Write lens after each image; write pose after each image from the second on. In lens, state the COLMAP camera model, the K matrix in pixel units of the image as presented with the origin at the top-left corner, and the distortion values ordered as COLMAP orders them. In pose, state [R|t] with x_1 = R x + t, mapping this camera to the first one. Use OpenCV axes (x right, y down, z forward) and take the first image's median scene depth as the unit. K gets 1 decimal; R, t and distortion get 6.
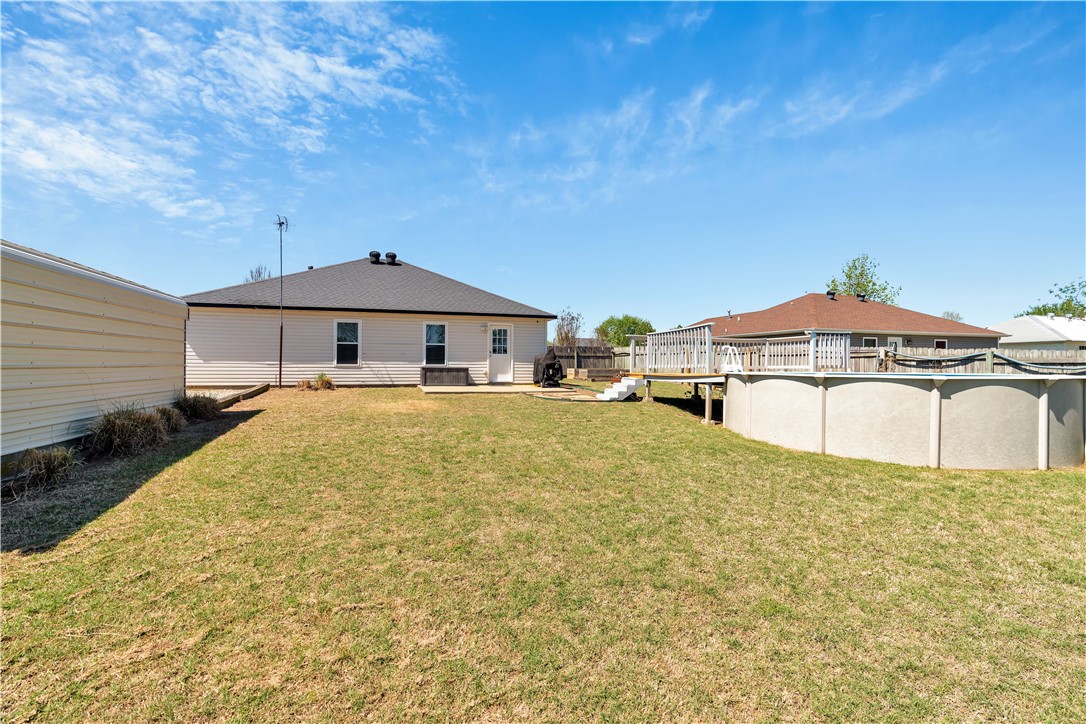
lens RADIAL K [[493.5, 0, 543.0], [0, 493.5, 362.0], [0, 0, 1]] dist [-0.000359, 0.000499]
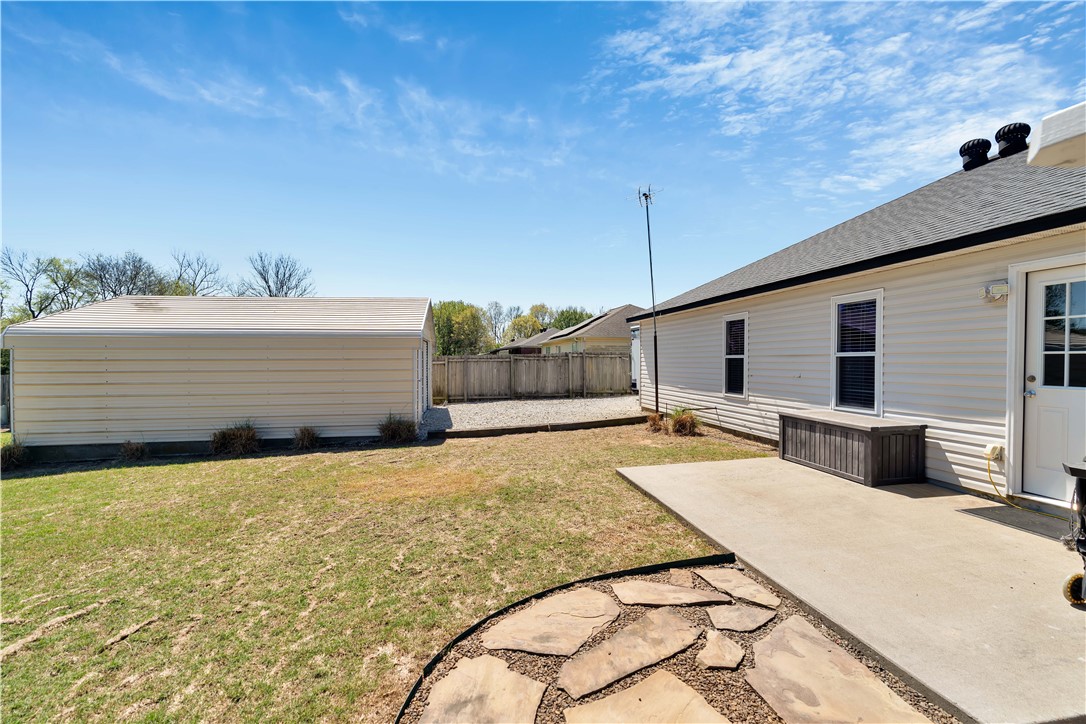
lens RADIAL K [[487.9, 0, 547.6], [0, 487.9, 371.6], [0, 0, 1]] dist [-0.010252, -0.000027]
pose [[-0.115101, 0.019085, -0.993170, 0.181588], [0.007467, 0.999804, 0.018348, -0.032718], [0.993326, -0.005304, -0.115221, 0.840185]]
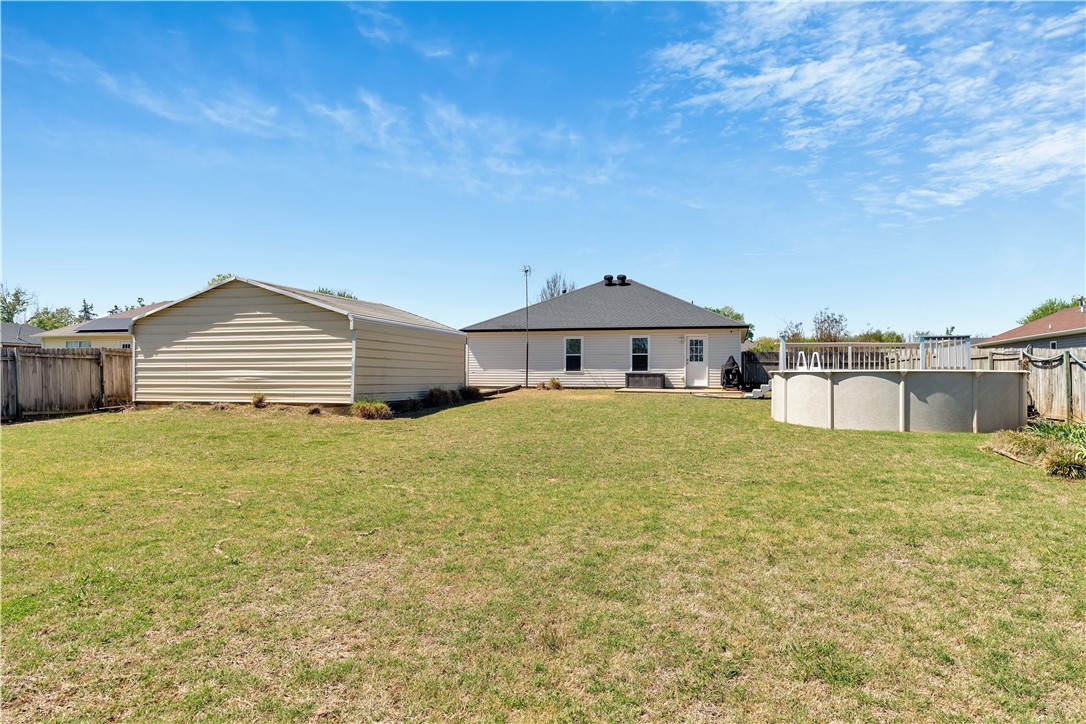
lens RADIAL K [[686.1, 0, 543.0], [0, 686.1, 362.0], [0, 0, 1]] dist [0.001551, 0.000161]
pose [[0.841648, -0.014701, -0.539827, 0.502579], [0.003216, 0.999748, -0.022212, 0.019975], [0.540018, 0.016958, 0.841483, -0.552149]]
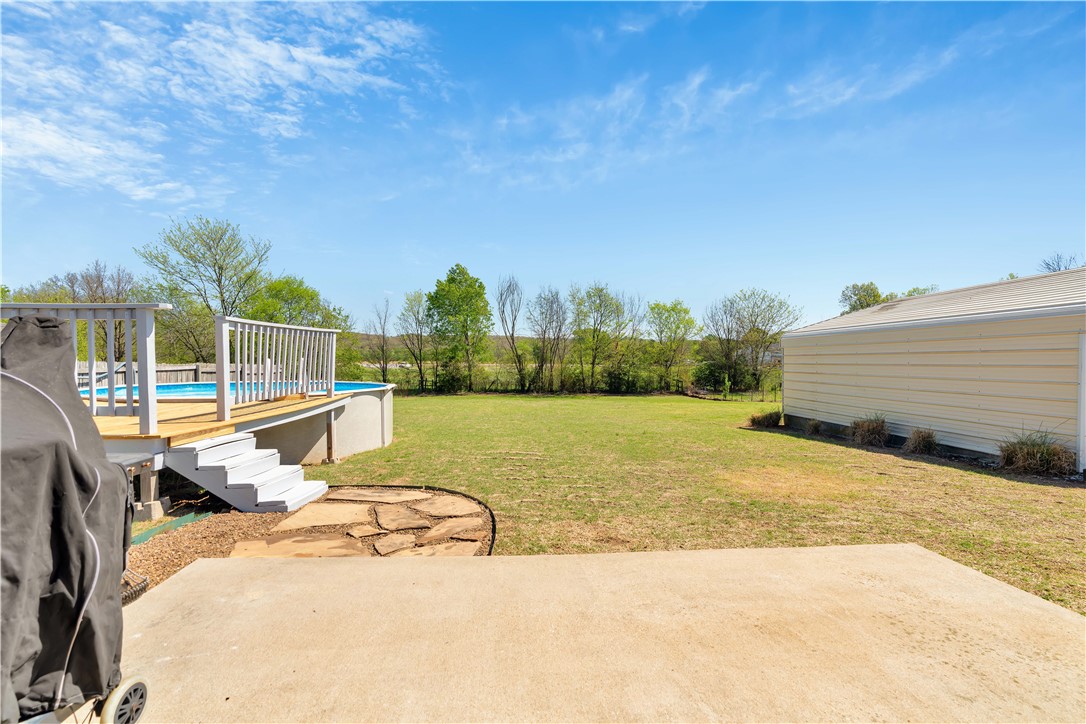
lens RADIAL K [[501.9, 0, 545.3], [0, 501.9, 365.3], [0, 0, 1]] dist [-0.052014, 0.000177]
pose [[-0.973162, -0.020699, 0.229188, -0.102539], [-0.020253, 0.999786, 0.004295, -0.018555], [-0.229228, -0.000462, -0.973373, 1.073437]]
